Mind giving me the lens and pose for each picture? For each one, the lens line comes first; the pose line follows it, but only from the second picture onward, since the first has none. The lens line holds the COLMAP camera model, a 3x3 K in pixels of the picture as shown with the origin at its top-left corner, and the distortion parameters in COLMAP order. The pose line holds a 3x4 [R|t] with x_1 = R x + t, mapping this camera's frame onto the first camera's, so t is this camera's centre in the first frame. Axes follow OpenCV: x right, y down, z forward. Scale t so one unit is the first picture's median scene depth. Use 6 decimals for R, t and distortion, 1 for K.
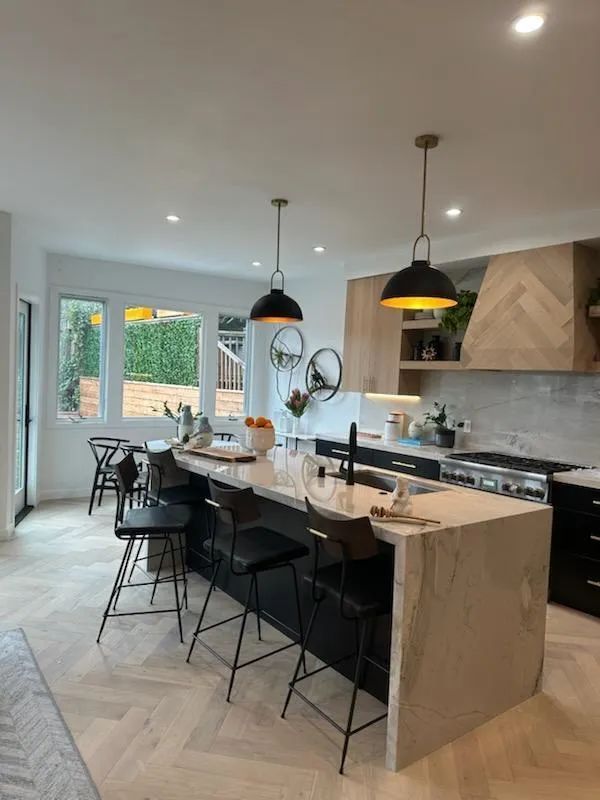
lens RADIAL K [[557.7, 0, 268.8], [0, 557.7, 399.3], [0, 0, 1]] dist [0.008464, 0.002029]
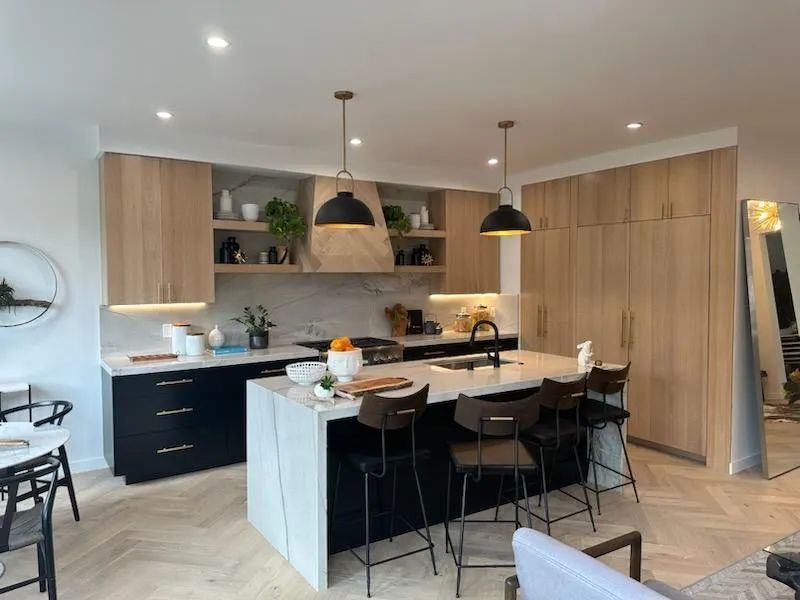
lens RADIAL K [[557.7, 0, 400.0], [0, 557.7, 300.0], [0, 0, 1]] dist [0.008464, 0.002029]
pose [[0.035719, -0.082517, 0.995949, -0.795523], [0.047419, 0.995603, 0.080787, -0.082966], [-0.998236, 0.044341, 0.039474, 0.793690]]
